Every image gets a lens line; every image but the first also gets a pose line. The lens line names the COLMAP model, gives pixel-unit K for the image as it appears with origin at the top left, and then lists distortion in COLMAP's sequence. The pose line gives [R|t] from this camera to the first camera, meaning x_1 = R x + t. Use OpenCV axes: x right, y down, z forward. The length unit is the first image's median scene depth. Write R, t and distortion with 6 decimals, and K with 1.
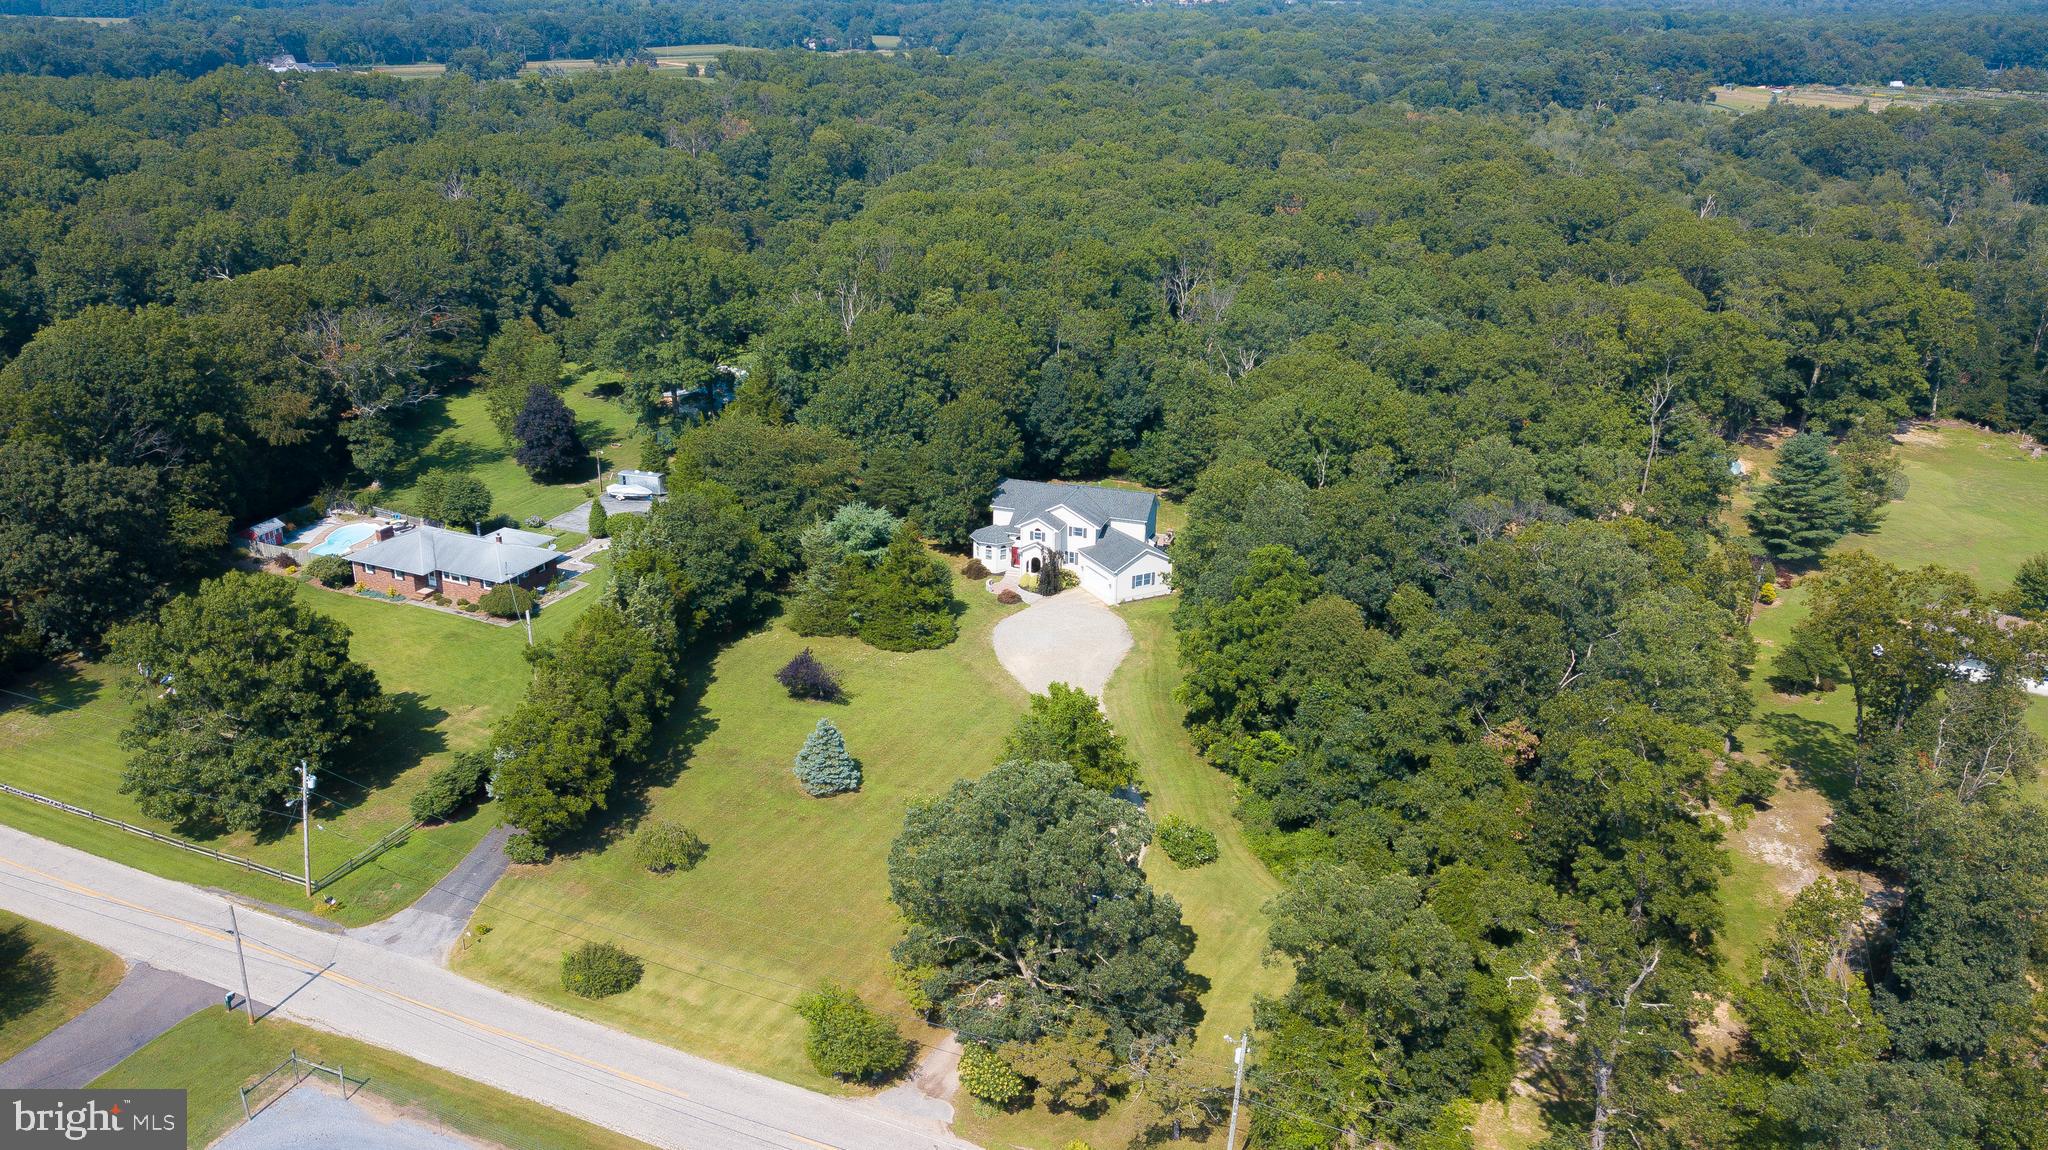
lens RADIAL K [[1677.0, 0, 1024.0], [0, 1677.0, 575.0], [0, 0, 1]] dist [0.028437, -0.001666]
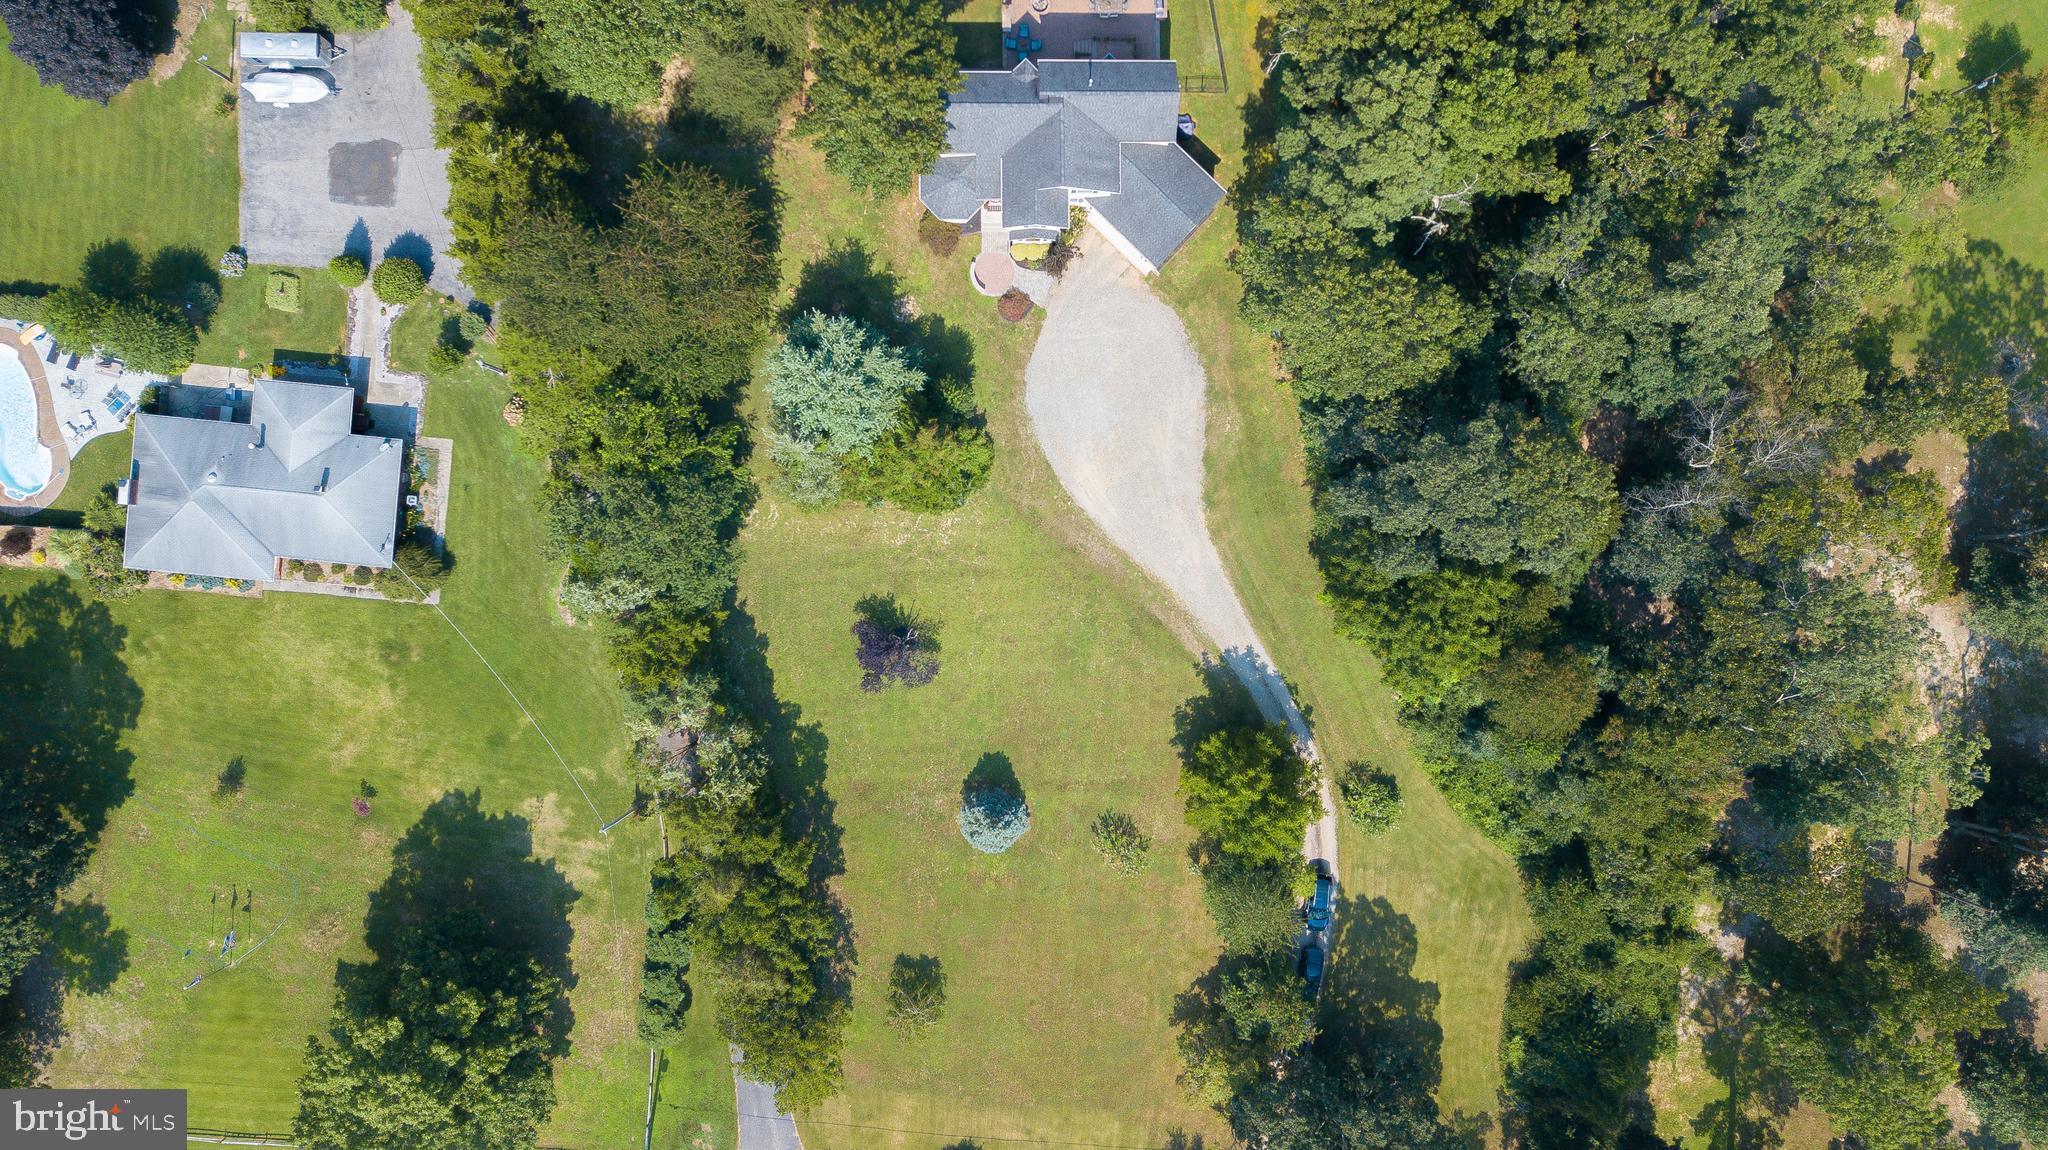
lens RADIAL K [[1607.8, 0, 1025.9], [0, 1607.8, 579.5], [0, 0, 1]] dist [0.021691, -0.010104]
pose [[0.944355, -0.328828, -0.008121, -0.036980], [0.104023, 0.275139, 0.955760, -0.619703], [-0.312046, -0.903422, 0.294035, 0.659798]]
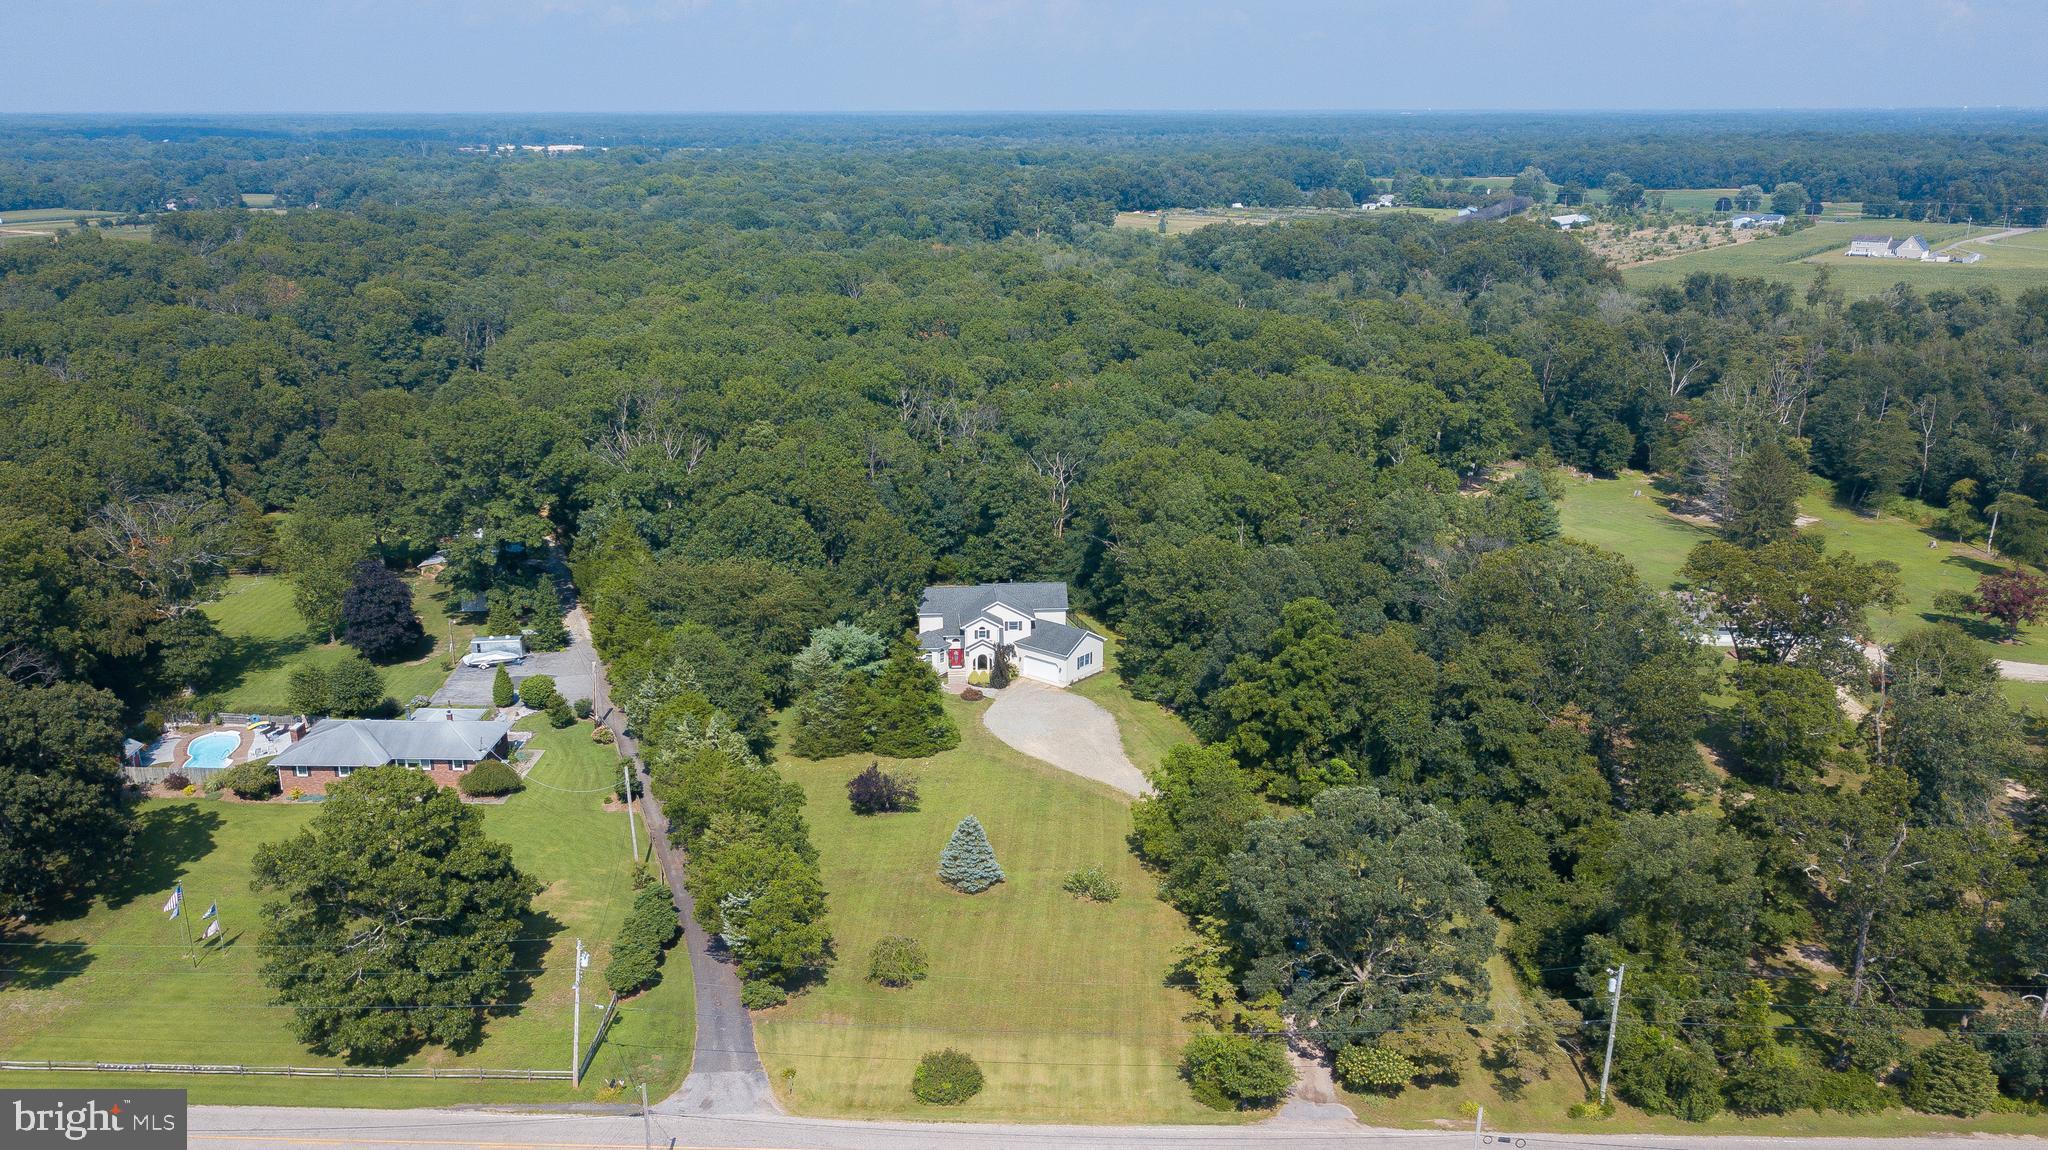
lens RADIAL K [[1665.0, 0, 1024.0], [0, 1665.0, 575.0], [0, 0, 1]] dist [0.037855, 0.005016]
pose [[0.919399, -0.122729, 0.373688, -0.349626], [0.151902, 0.987154, -0.049524, -0.004138], [-0.362809, 0.102296, 0.926232, 0.013420]]
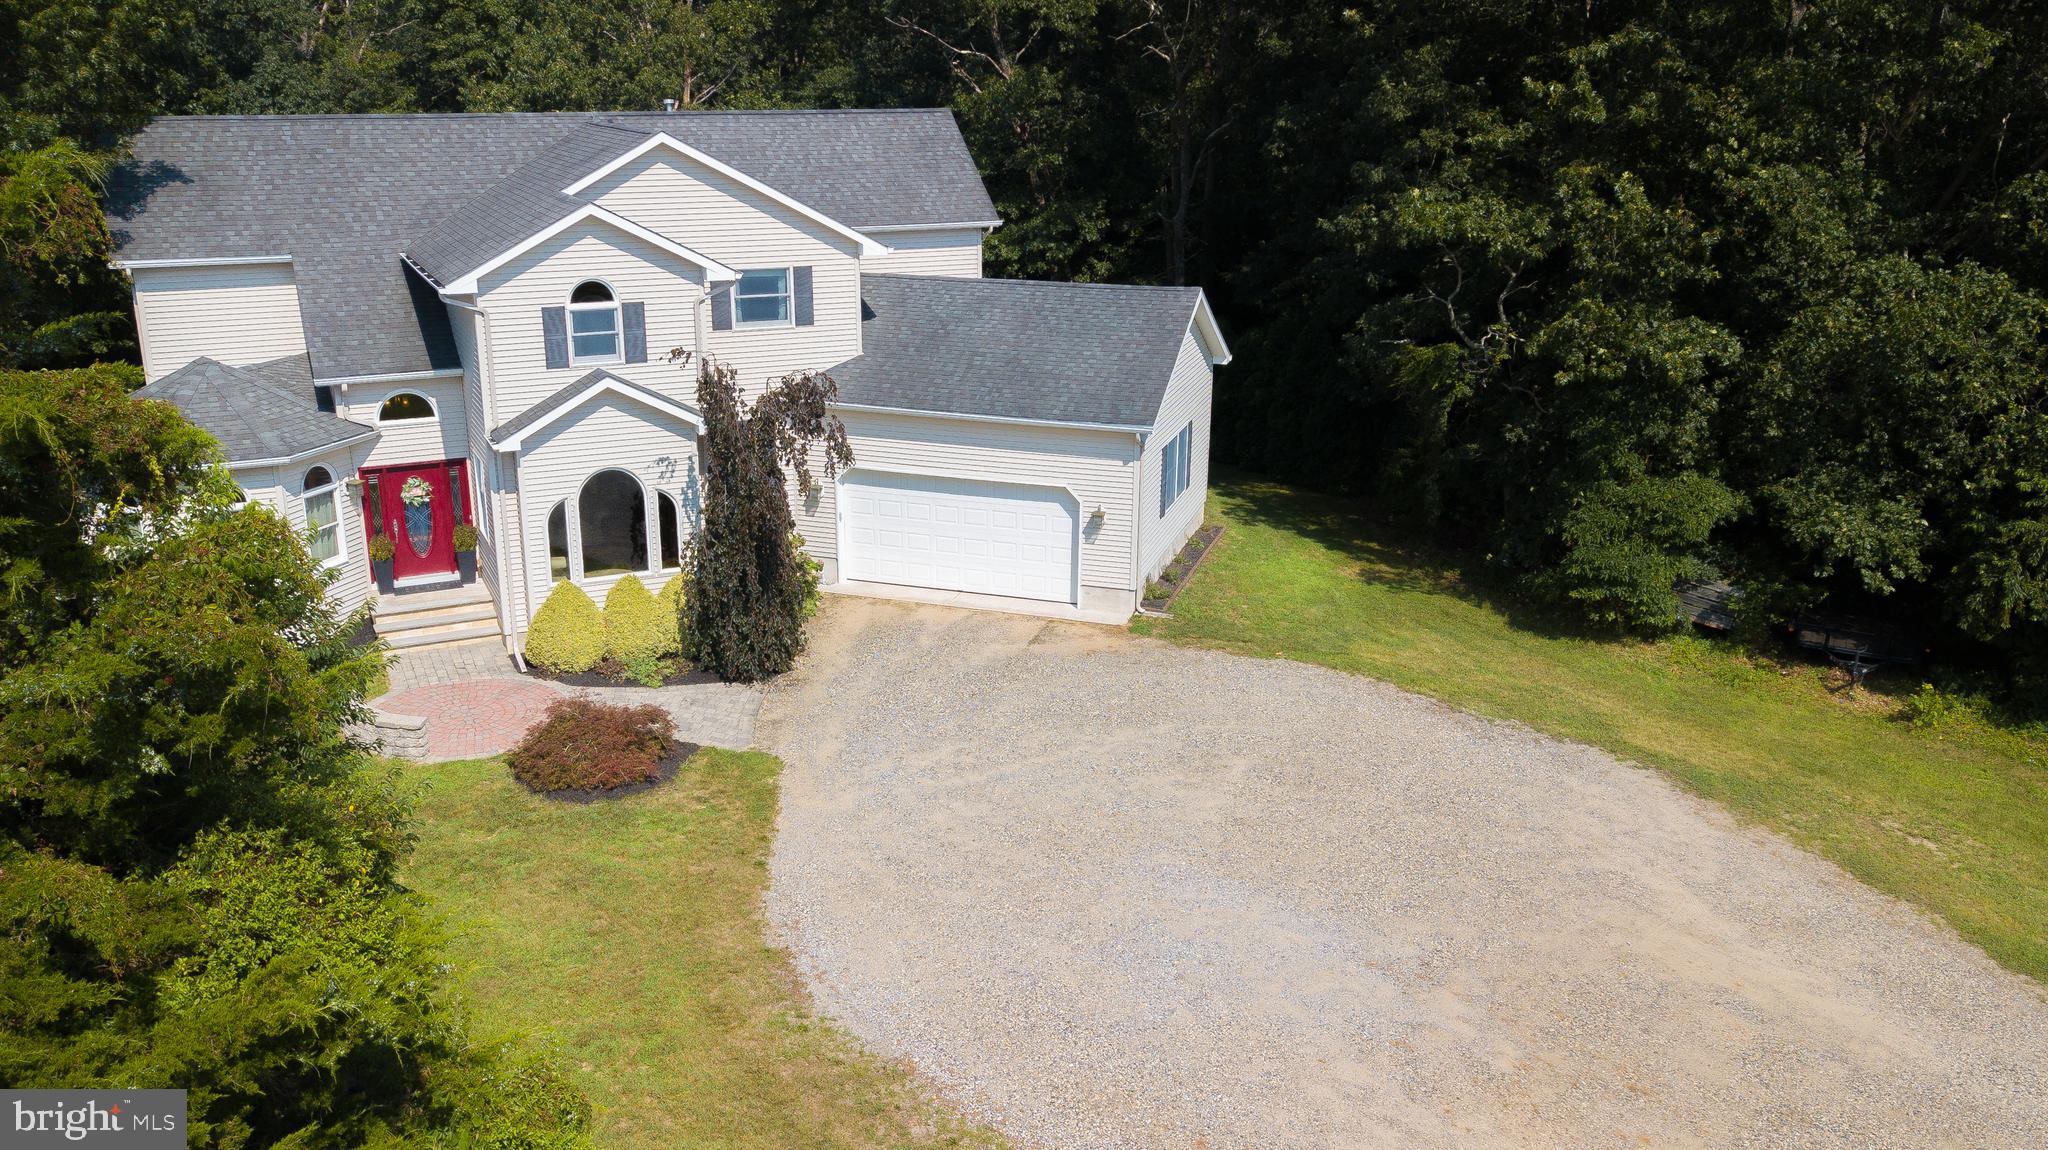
lens RADIAL K [[1644.0, 0, 1020.4], [0, 1644.0, 579.7], [0, 0, 1]] dist [0.019028, -0.007889]
pose [[0.710160, -0.220872, 0.668497, -0.070805], [0.254751, 0.965791, 0.048470, 0.001859], [-0.656334, 0.135879, 0.742134, 0.847944]]
